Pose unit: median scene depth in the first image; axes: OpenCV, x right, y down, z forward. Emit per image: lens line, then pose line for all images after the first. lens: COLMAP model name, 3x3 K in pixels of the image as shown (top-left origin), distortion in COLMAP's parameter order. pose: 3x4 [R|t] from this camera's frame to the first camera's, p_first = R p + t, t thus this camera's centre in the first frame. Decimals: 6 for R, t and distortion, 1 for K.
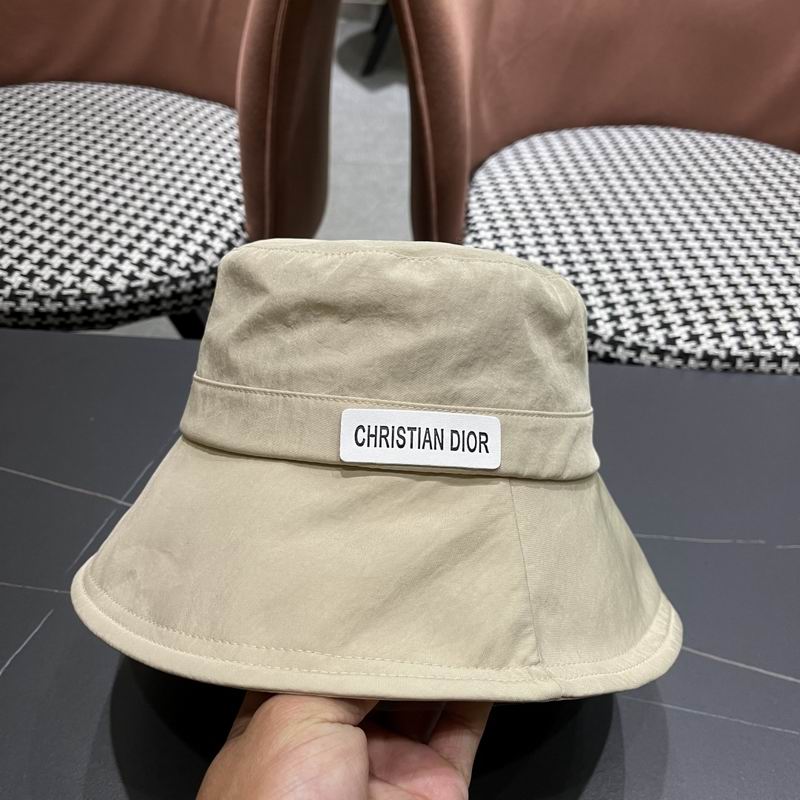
lens RADIAL K [[826.6, 0, 396.9], [0, 826.6, 410.9], [0, 0, 1]] dist [0.005800, 0.000000]
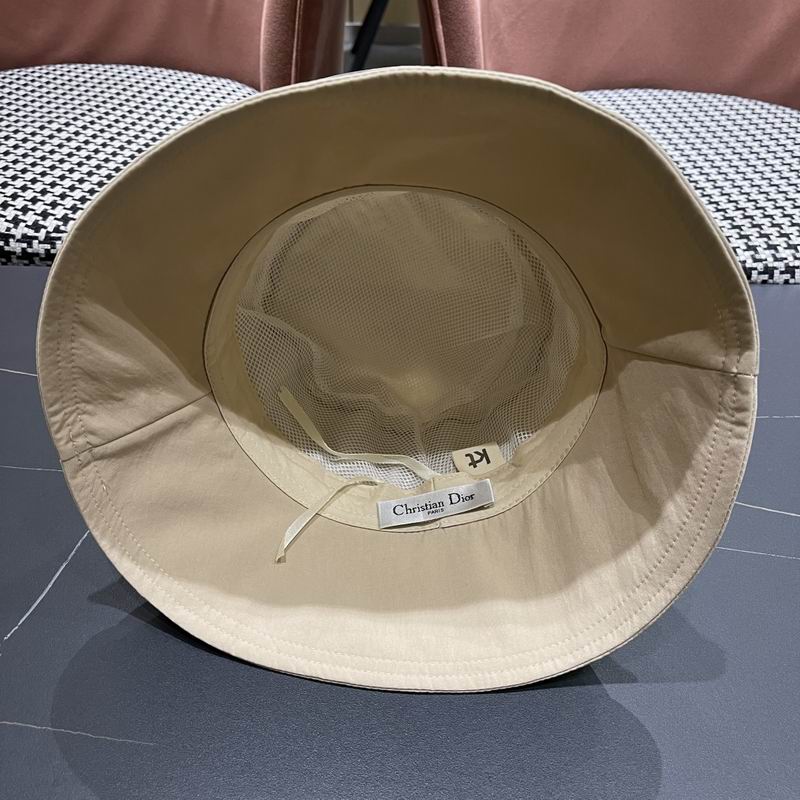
lens RADIAL K [[826.6, 0, 397.5], [0, 826.6, 404.6], [0, 0, 1]] dist [0.005800, 0.000000]
pose [[0.998864, -0.037880, 0.028895, -0.066649], [0.039330, 0.997904, -0.051391, 0.129572], [-0.026888, 0.052469, 0.998261, -0.021430]]
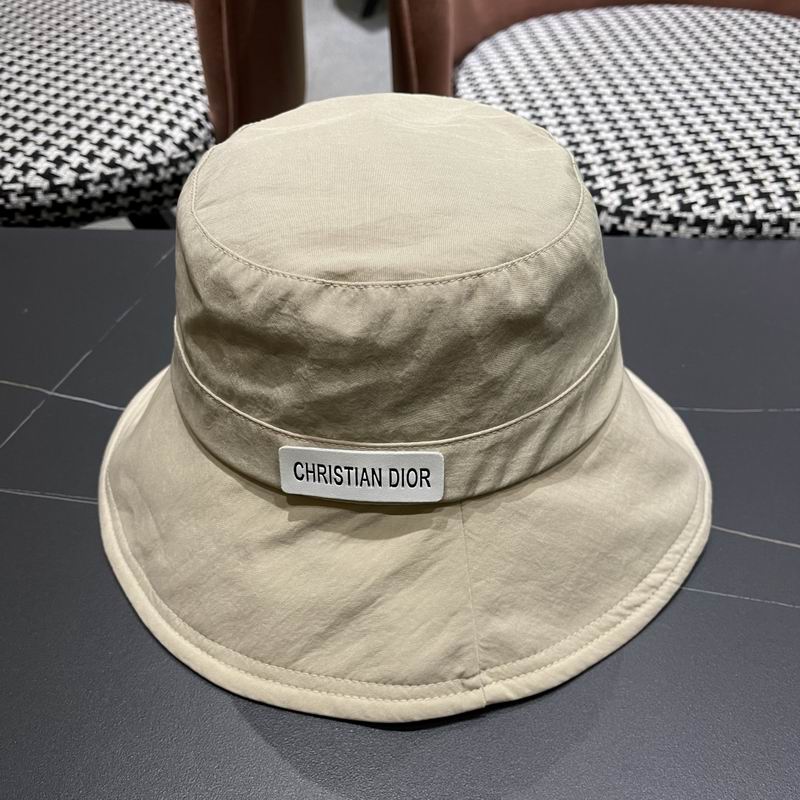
lens RADIAL K [[826.6, 0, 403.5], [0, 826.6, 399.2], [0, 0, 1]] dist [0.005800, 0.000000]
pose [[0.998977, -0.038019, -0.024483, 0.041941], [0.038347, 0.999179, 0.013081, 0.088408], [0.023966, -0.014007, 0.999615, 0.103955]]
